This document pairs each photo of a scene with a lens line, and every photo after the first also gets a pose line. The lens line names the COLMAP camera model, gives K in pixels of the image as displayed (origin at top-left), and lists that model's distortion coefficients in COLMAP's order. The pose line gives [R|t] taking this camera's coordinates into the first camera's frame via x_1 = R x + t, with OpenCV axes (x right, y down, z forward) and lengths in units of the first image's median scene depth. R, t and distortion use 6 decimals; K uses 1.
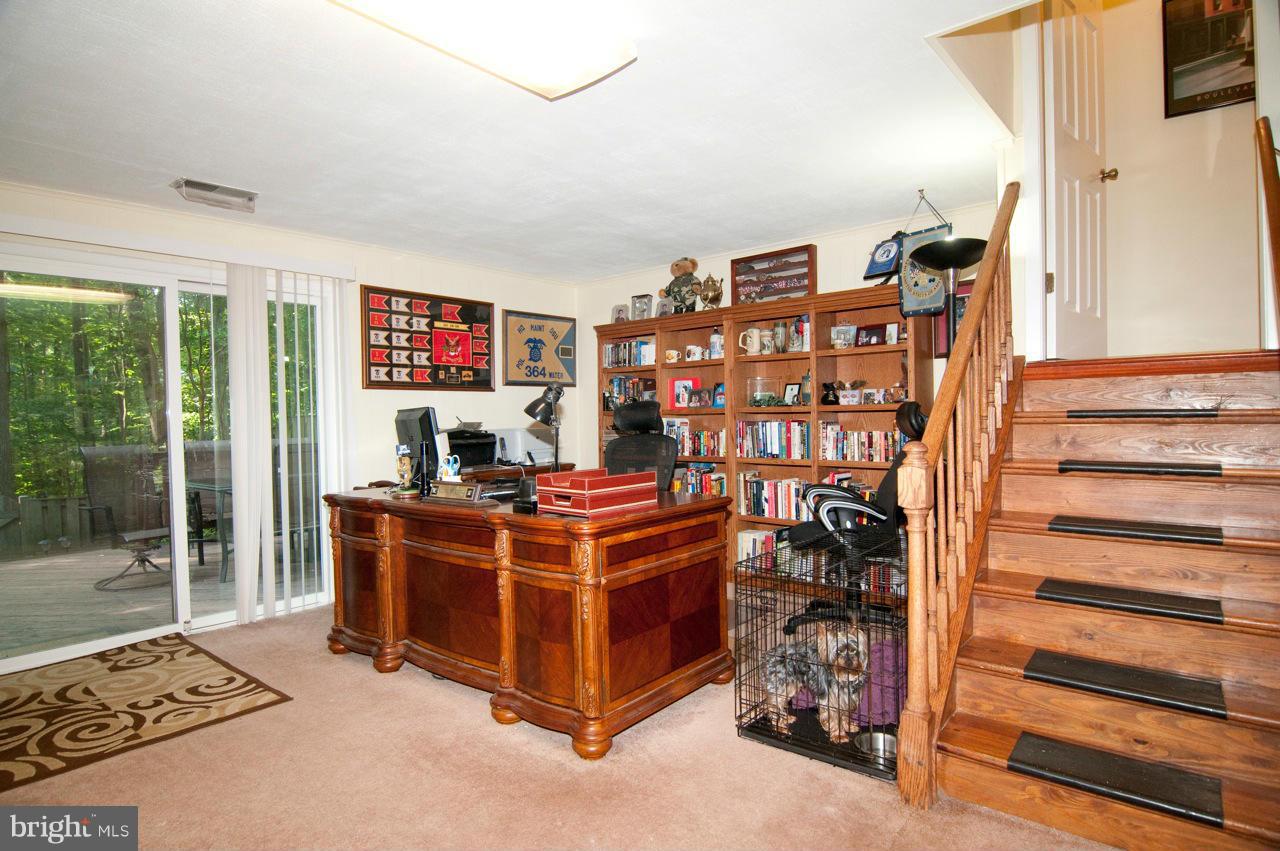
lens RADIAL K [[692.0, 0, 636.9], [0, 692.0, 422.9], [0, 0, 1]] dist [-0.004703, -0.005810]
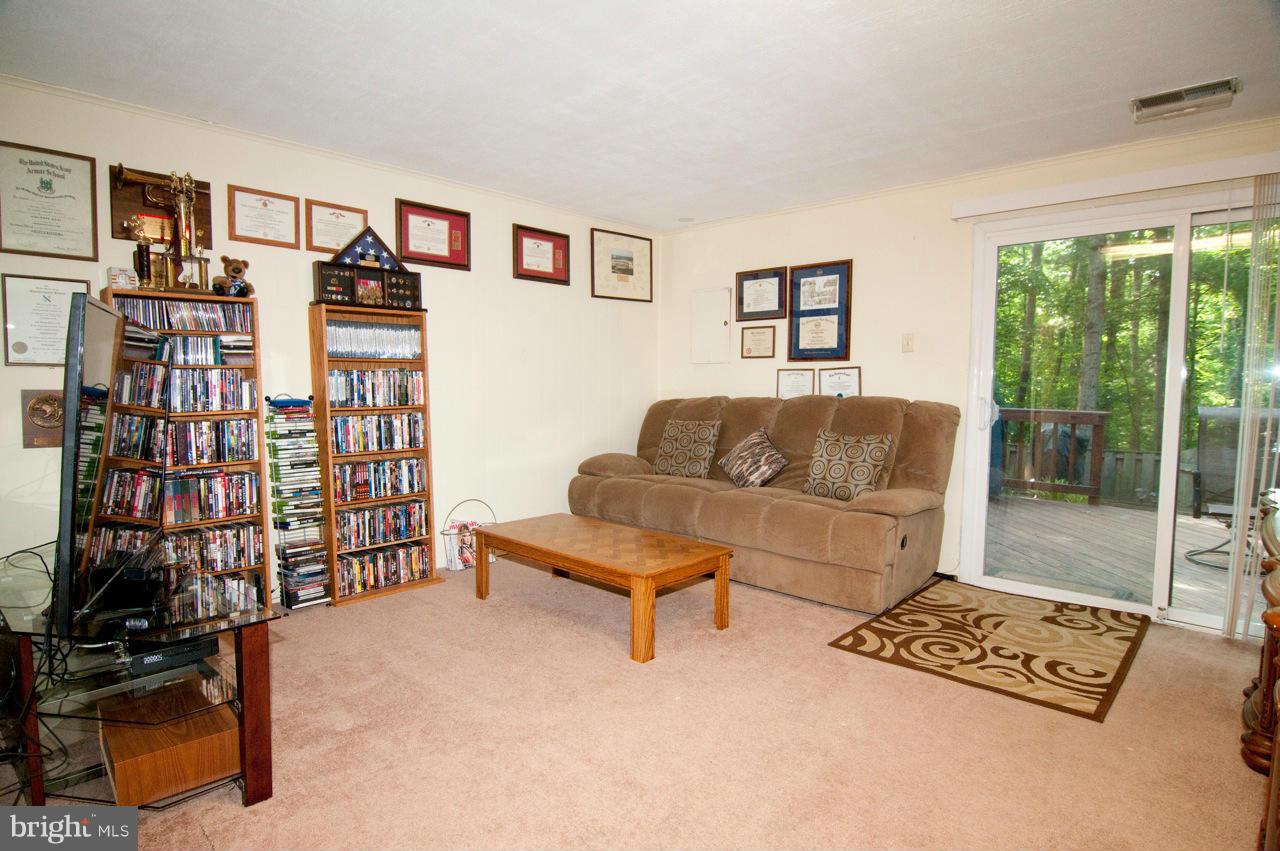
lens RADIAL K [[692.0, 0, 636.5], [0, 692.0, 425.4], [0, 0, 1]] dist [-0.004703, -0.005810]
pose [[-0.050372, 0.082989, -0.995277, 0.299604], [-0.018020, 0.996304, 0.083987, -0.007868], [0.998568, 0.022165, -0.048691, 0.465065]]
